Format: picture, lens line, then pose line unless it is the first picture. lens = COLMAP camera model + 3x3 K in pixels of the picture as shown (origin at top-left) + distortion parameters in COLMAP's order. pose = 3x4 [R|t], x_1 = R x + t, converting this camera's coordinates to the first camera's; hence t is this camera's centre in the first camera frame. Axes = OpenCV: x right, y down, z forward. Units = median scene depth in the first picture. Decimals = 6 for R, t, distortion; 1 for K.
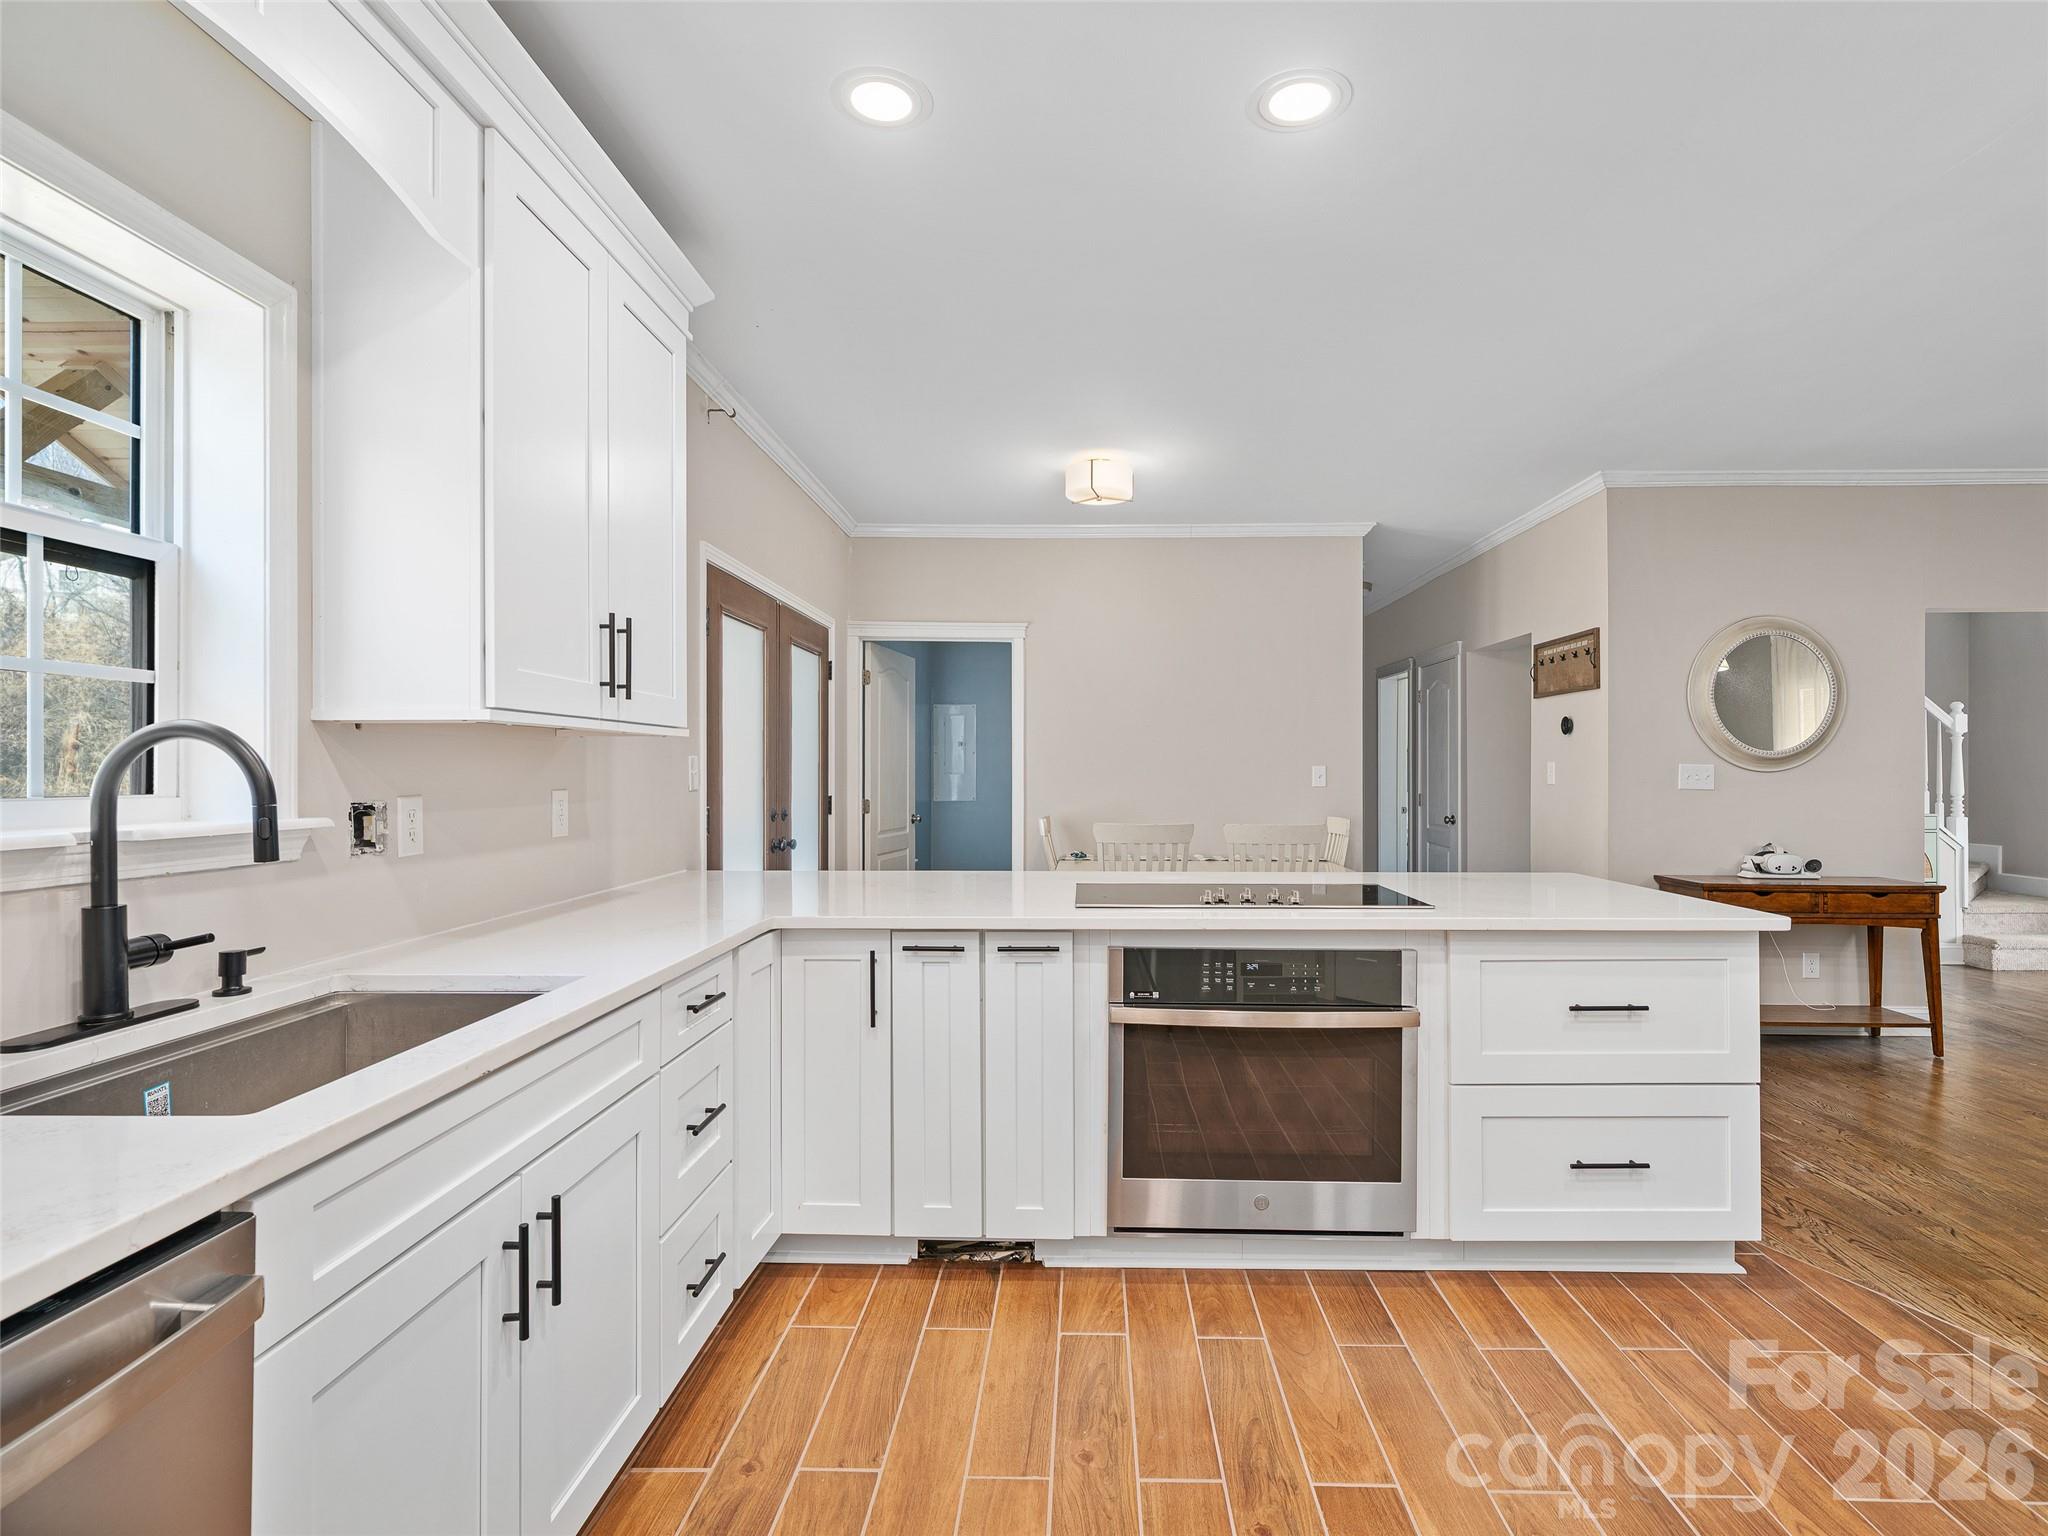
lens RADIAL K [[1021.4, 0, 1062.7], [0, 1021.4, 767.7], [0, 0, 1]] dist [0.000085, 0.000052]
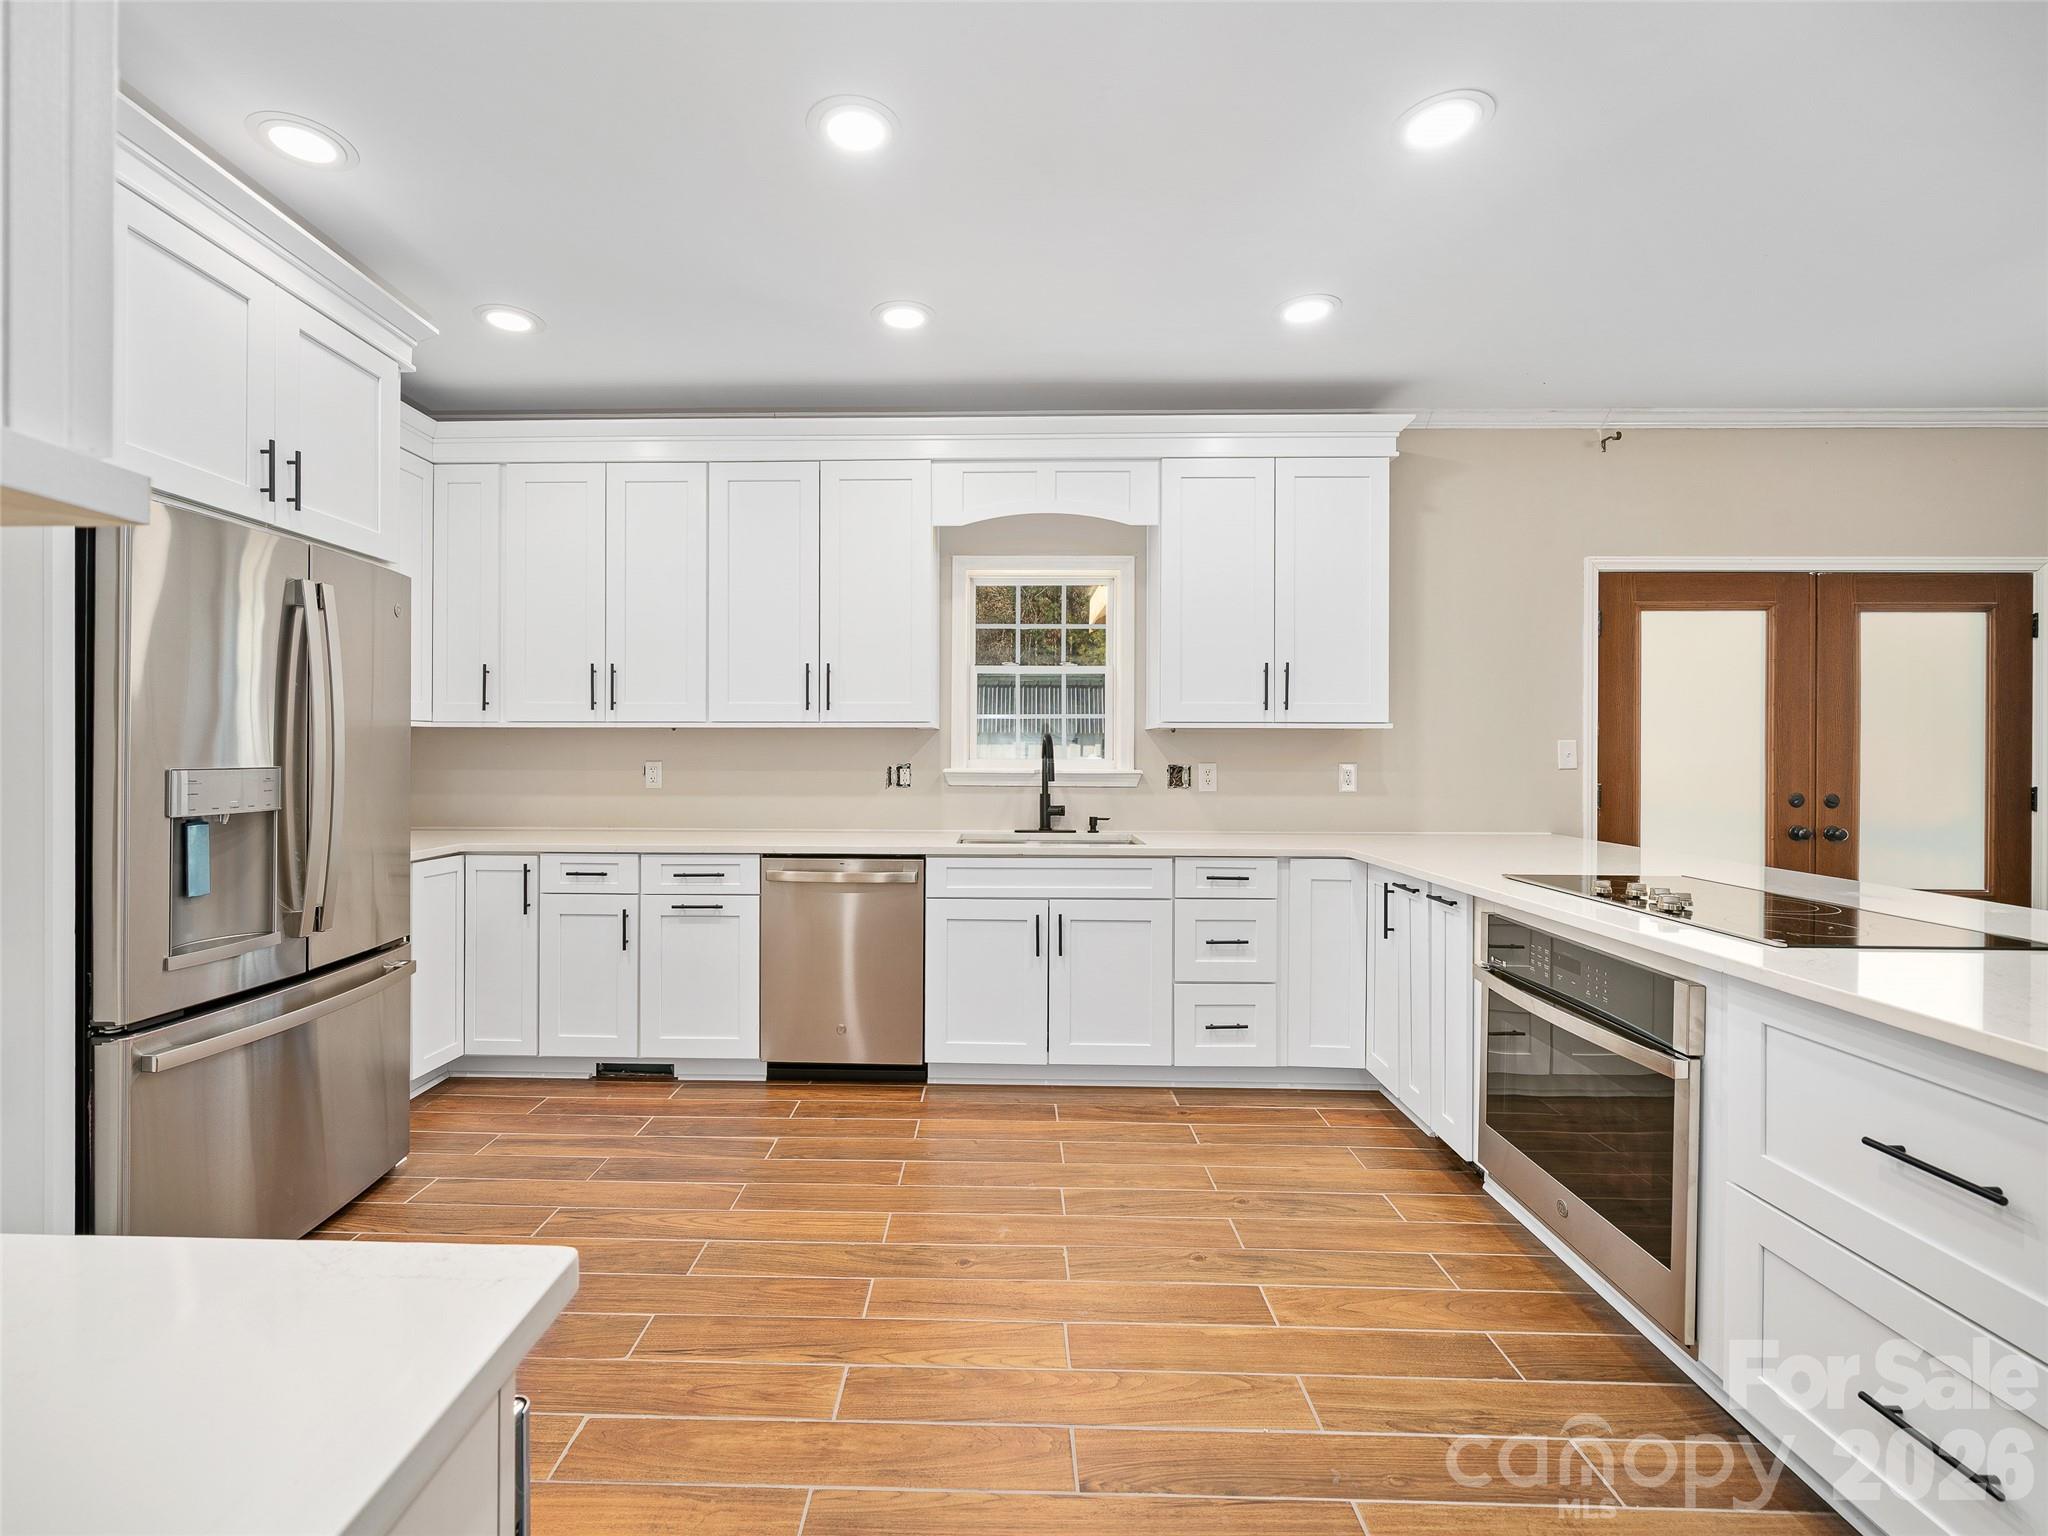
lens RADIAL K [[903.4, 0, 980.6], [0, 903.4, 750.6], [0, 0, 1]] dist [-0.001518, -0.000032]
pose [[-0.006035, 0.001725, -0.999980, 1.264137], [-0.000847, 0.999998, 0.001730, 0.000059], [0.999981, 0.000858, -0.006034, 0.568613]]
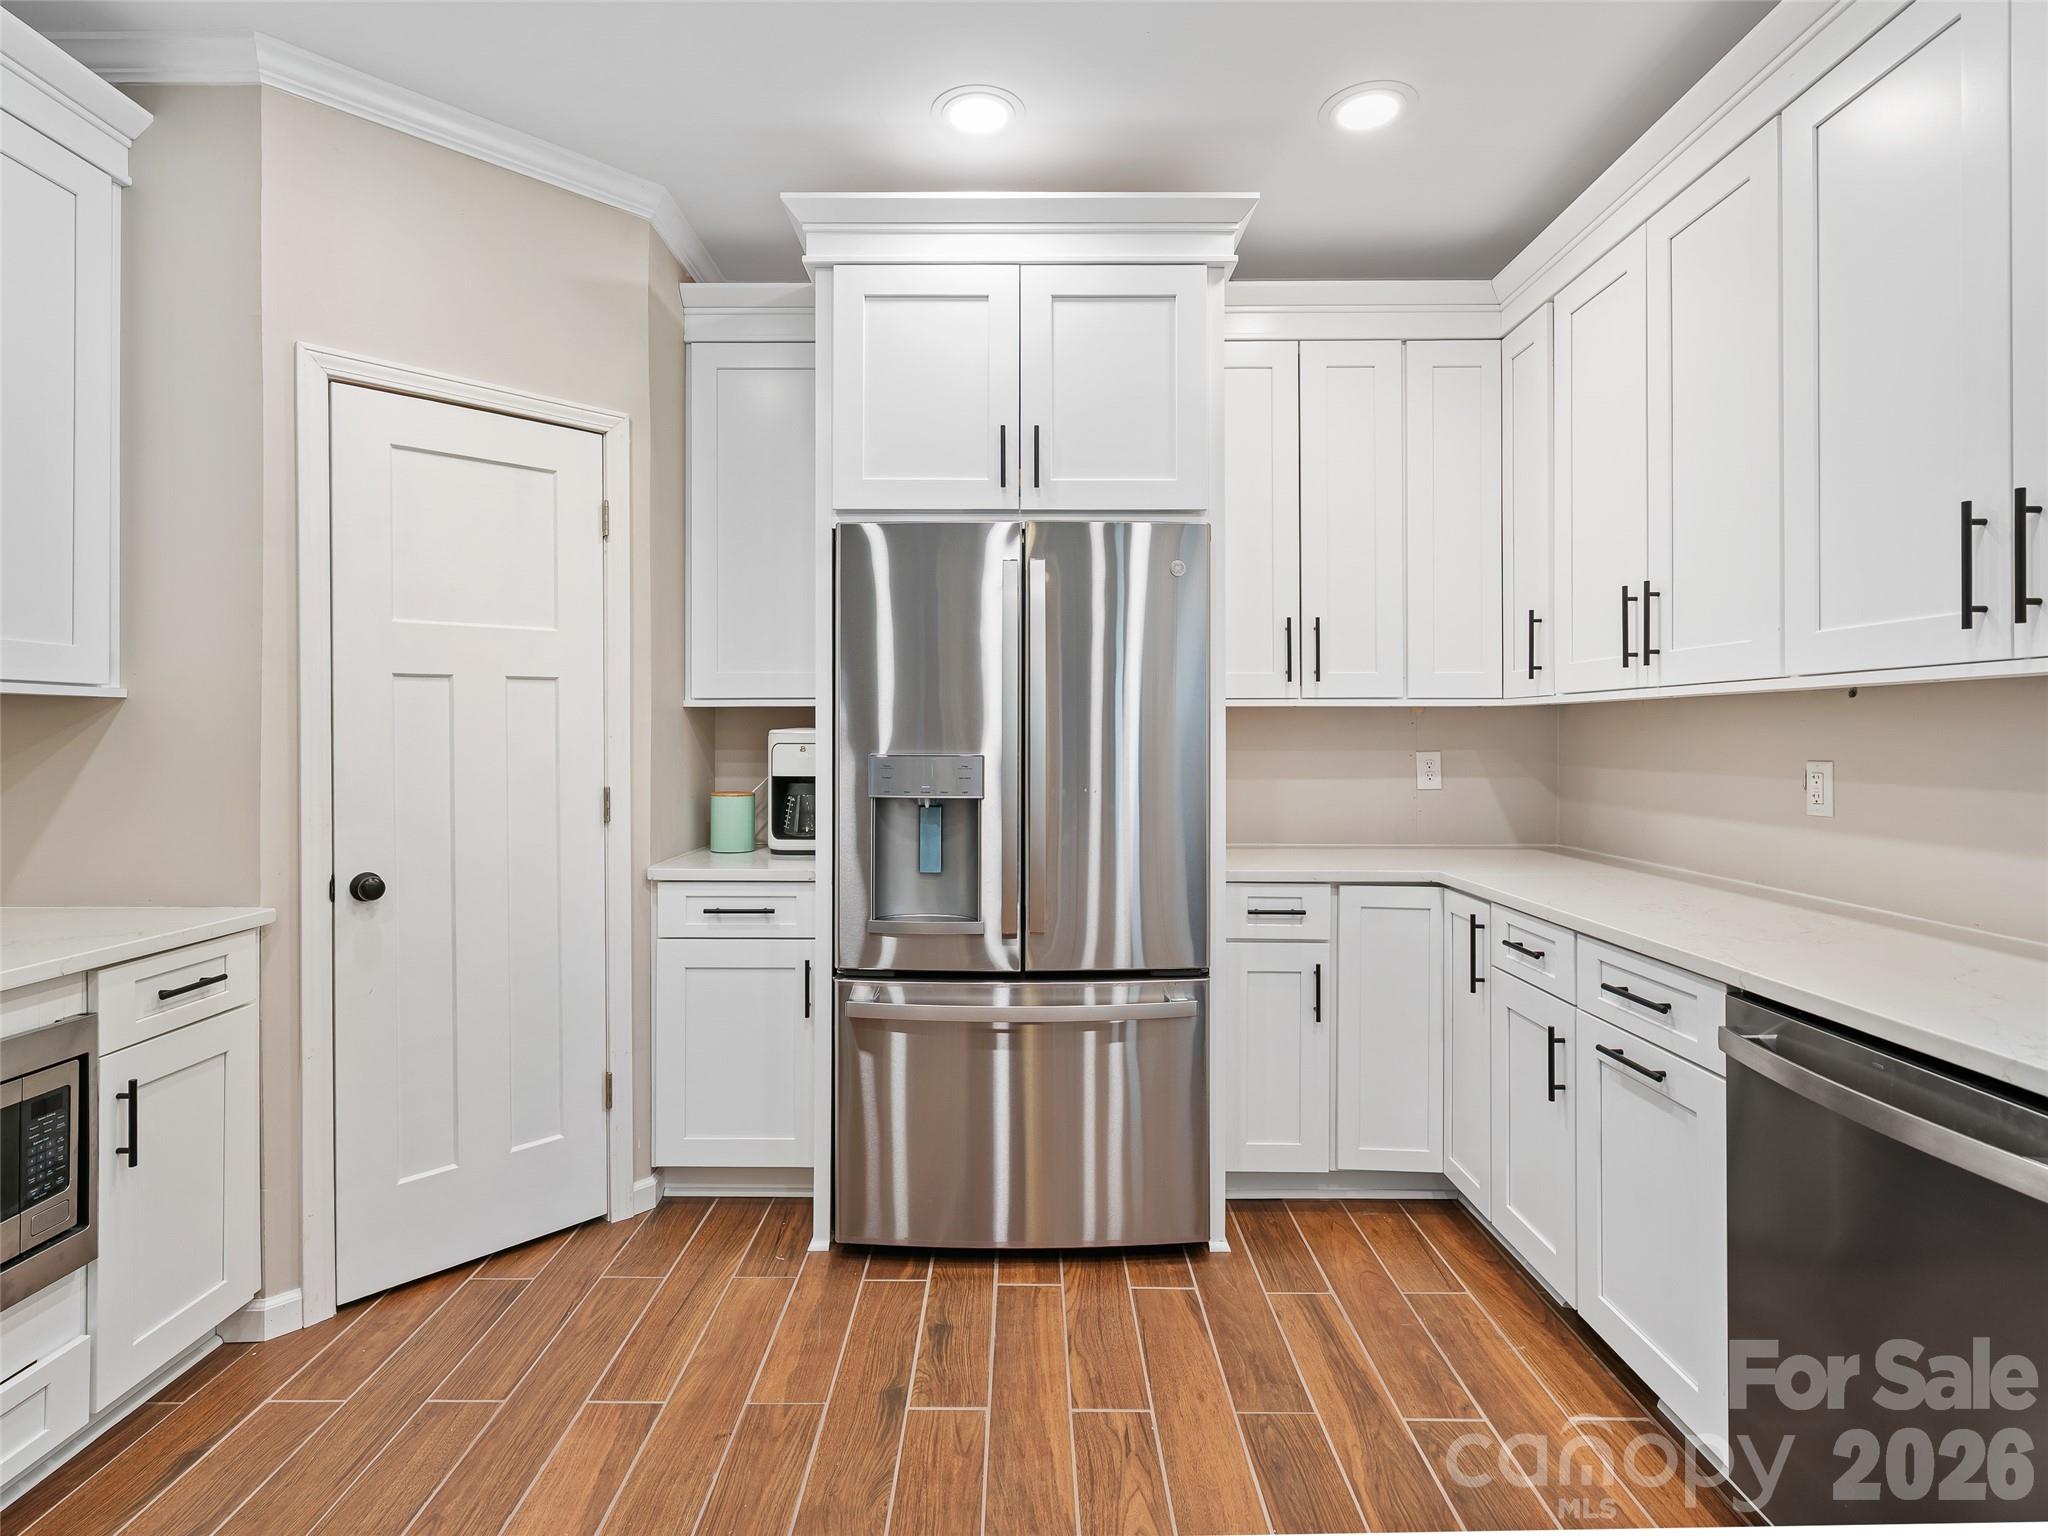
lens RADIAL K [[1053.1, 0, 1008.2], [0, 1053.1, 728.3], [0, 0, 1]] dist [0.000867, -0.000072]
pose [[-0.999969, 0.000326, -0.007924, 0.184245], [0.000389, 0.999968, -0.007953, 0.000396], [0.007922, -0.007956, -0.999937, 0.966100]]
